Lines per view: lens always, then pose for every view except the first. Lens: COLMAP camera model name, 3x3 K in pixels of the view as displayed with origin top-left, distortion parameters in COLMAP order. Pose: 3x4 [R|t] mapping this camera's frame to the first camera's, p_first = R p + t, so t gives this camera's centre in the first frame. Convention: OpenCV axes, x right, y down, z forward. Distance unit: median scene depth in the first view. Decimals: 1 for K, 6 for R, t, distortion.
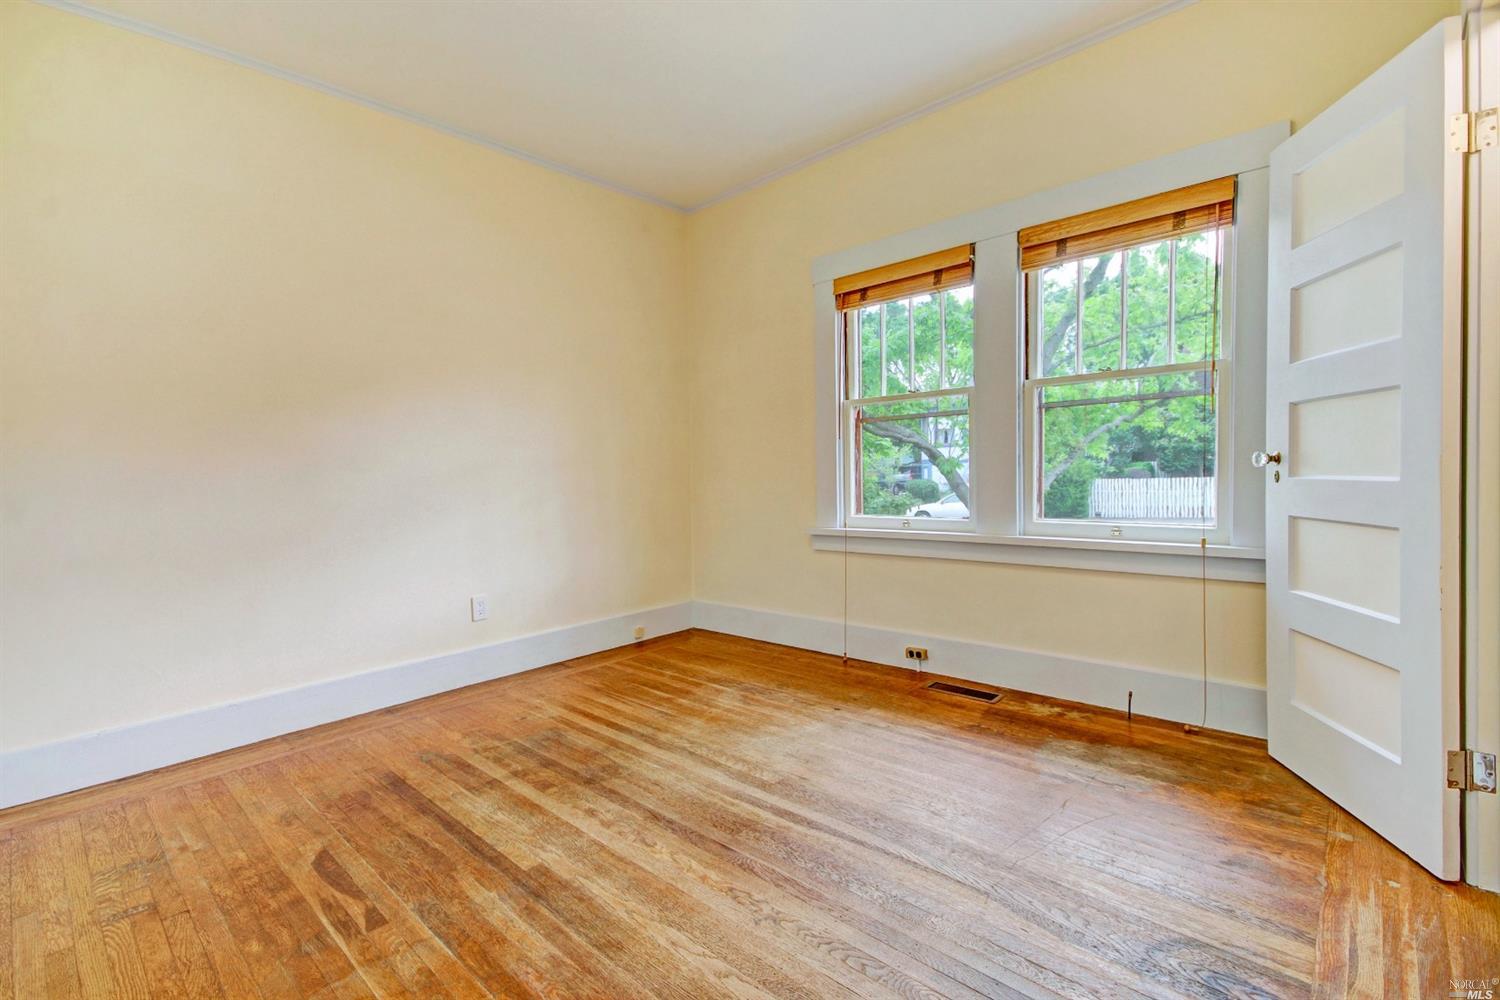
lens RADIAL K [[686.7, 0, 750.4], [0, 686.7, 495.2], [0, 0, 1]] dist [0.009401, -0.001084]
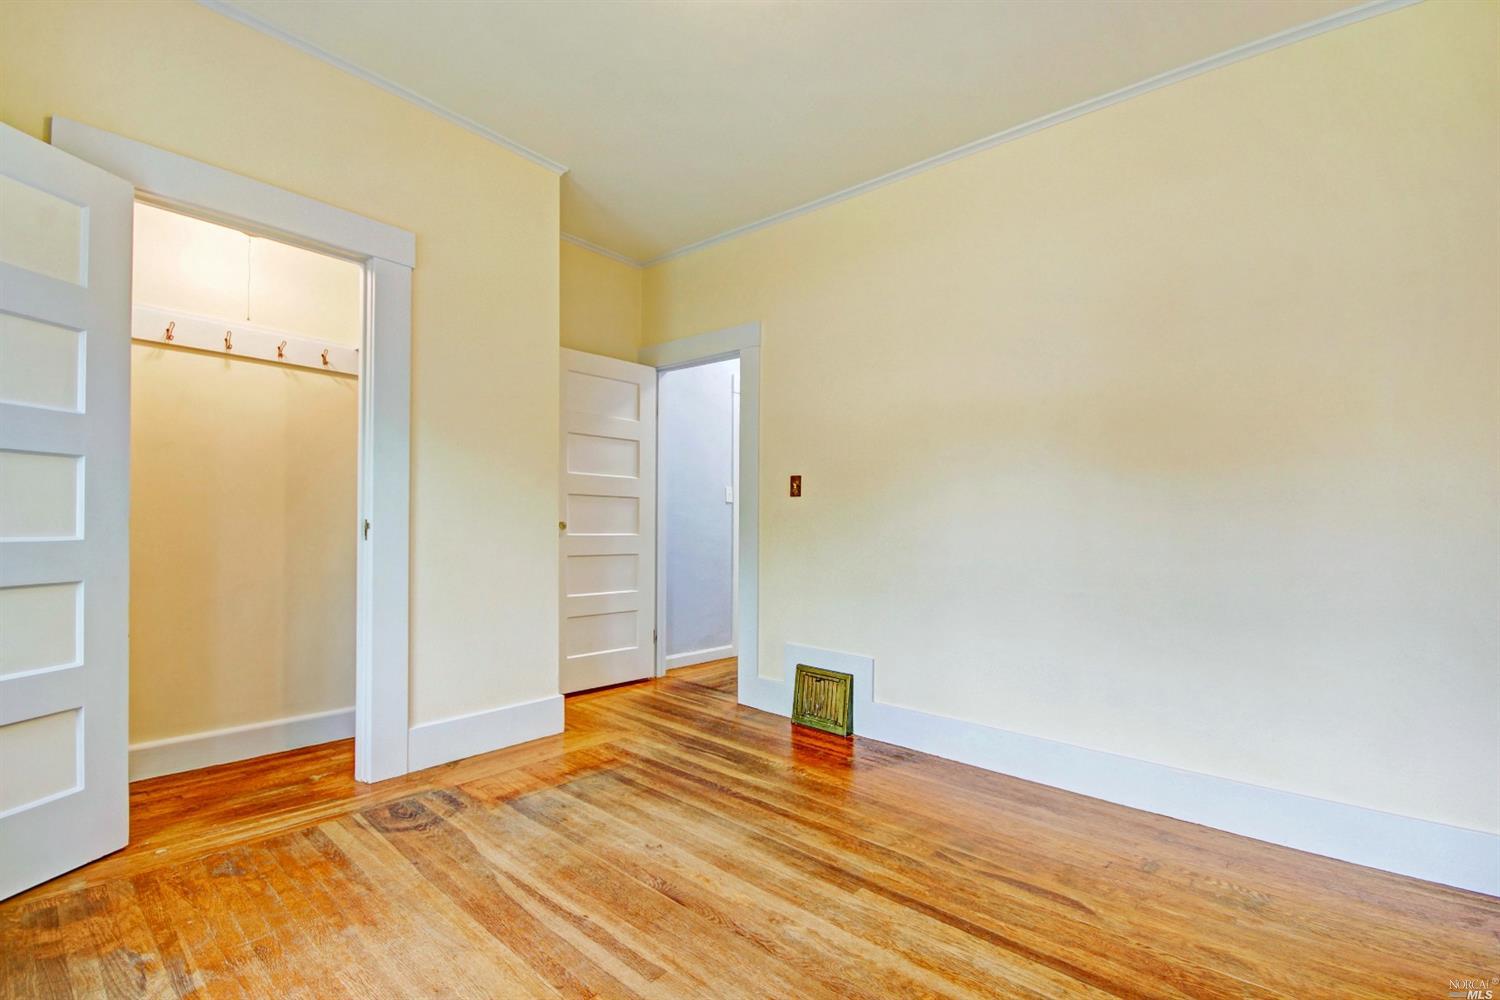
lens RADIAL K [[686.7, 0, 749.0], [0, 686.7, 507.0], [0, 0, 1]] dist [0.009401, -0.001084]
pose [[-0.999821, 0.012471, -0.014223, -0.144015], [0.012440, 0.999920, 0.002239, -0.066521], [0.014250, 0.002062, -0.999896, 2.146464]]
